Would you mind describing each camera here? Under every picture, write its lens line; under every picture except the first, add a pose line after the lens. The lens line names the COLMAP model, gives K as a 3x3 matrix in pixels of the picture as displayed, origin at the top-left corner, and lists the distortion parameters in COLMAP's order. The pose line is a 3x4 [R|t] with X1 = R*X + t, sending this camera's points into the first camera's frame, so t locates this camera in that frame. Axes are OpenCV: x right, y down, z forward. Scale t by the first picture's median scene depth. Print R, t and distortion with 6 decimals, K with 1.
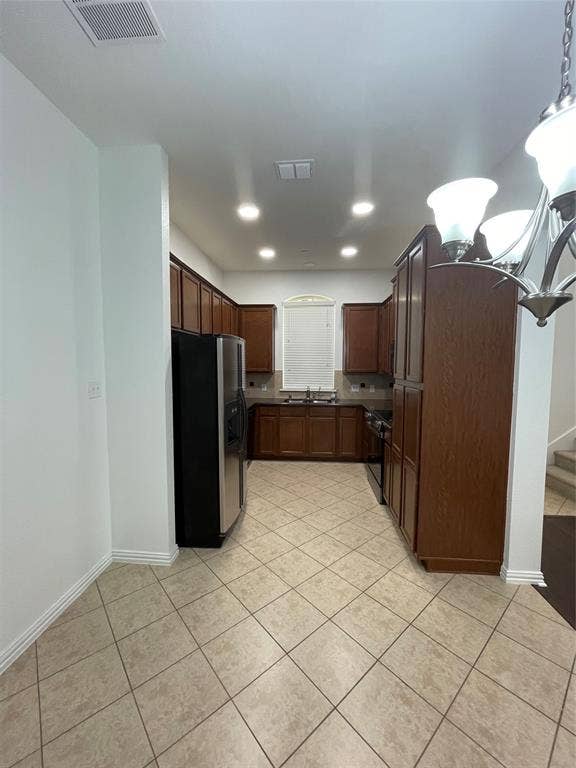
lens RADIAL K [[310.4, 0, 292.3], [0, 310.4, 382.6], [0, 0, 1]] dist [-0.000296, -0.000057]
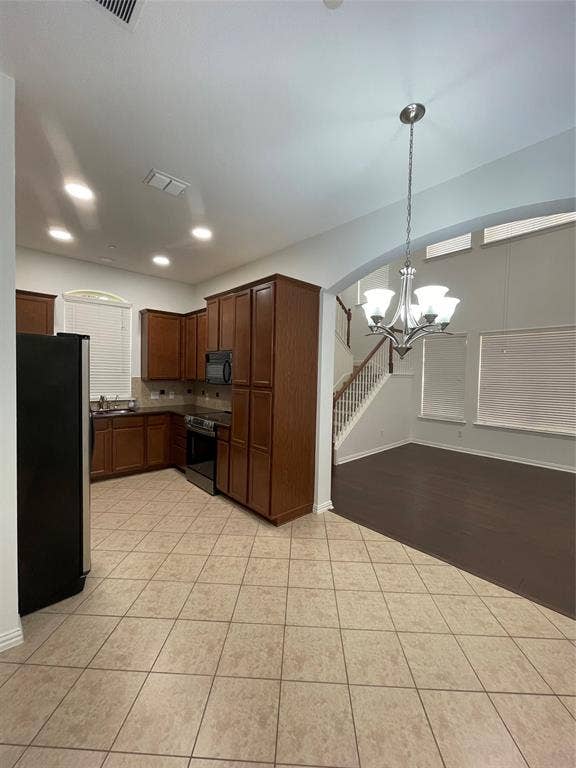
lens RADIAL K [[310.4, 0, 292.3], [0, 310.4, 382.6], [0, 0, 1]] dist [-0.000296, -0.000057]
pose [[0.681931, -0.011517, 0.731326, -0.231509], [0.026304, 0.999615, -0.008785, -0.002349], [-0.730943, 0.025228, 0.681972, 0.005022]]
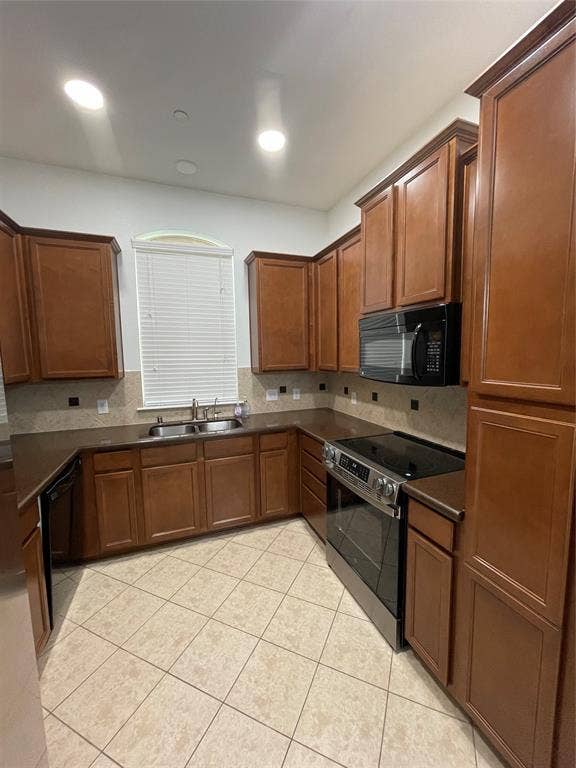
lens RADIAL K [[310.4, 0, 292.3], [0, 310.4, 382.6], [0, 0, 1]] dist [-0.000296, -0.000057]
pose [[0.903842, -0.058784, 0.423809, -0.025197], [0.045845, 0.998120, 0.040671, -0.032168], [-0.425404, -0.017331, 0.904838, 0.435431]]
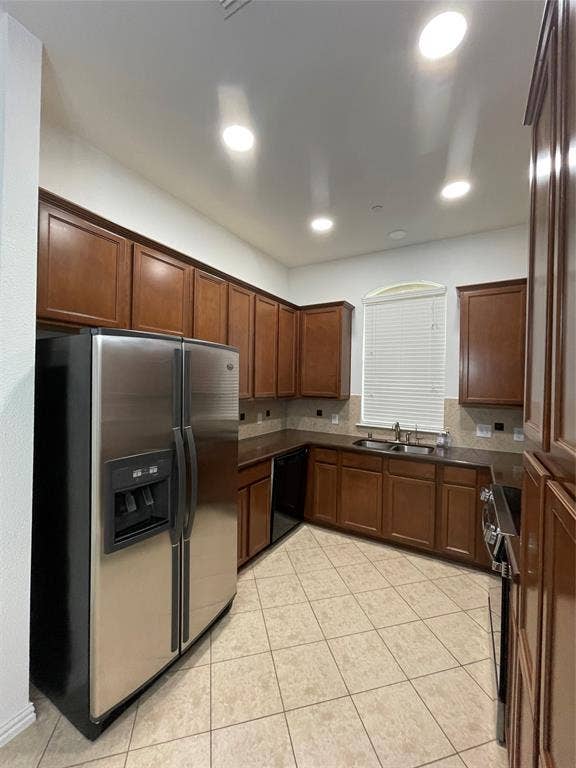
lens RADIAL K [[310.4, 0, 292.3], [0, 310.4, 382.6], [0, 0, 1]] dist [-0.000296, -0.000057]
pose [[0.895652, 0.013321, -0.444555, 0.146462], [-0.043282, 0.997418, -0.057314, -0.024024], [0.442644, 0.070575, 0.893916, 0.334029]]
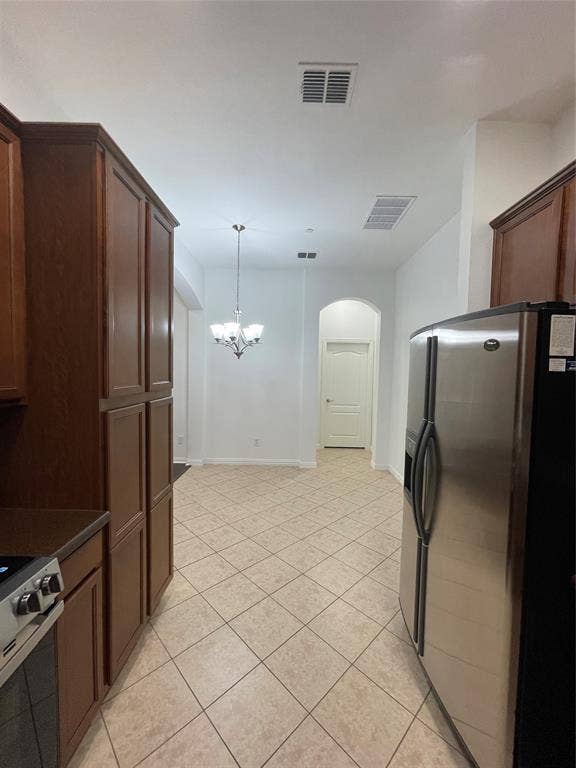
lens RADIAL K [[310.4, 0, 292.3], [0, 310.4, 382.6], [0, 0, 1]] dist [-0.000296, -0.000057]
pose [[-0.997555, -0.020957, -0.066668, 0.053796], [-0.028308, 0.993382, 0.111312, -0.057695], [0.063894, 0.112927, -0.991547, 0.857983]]
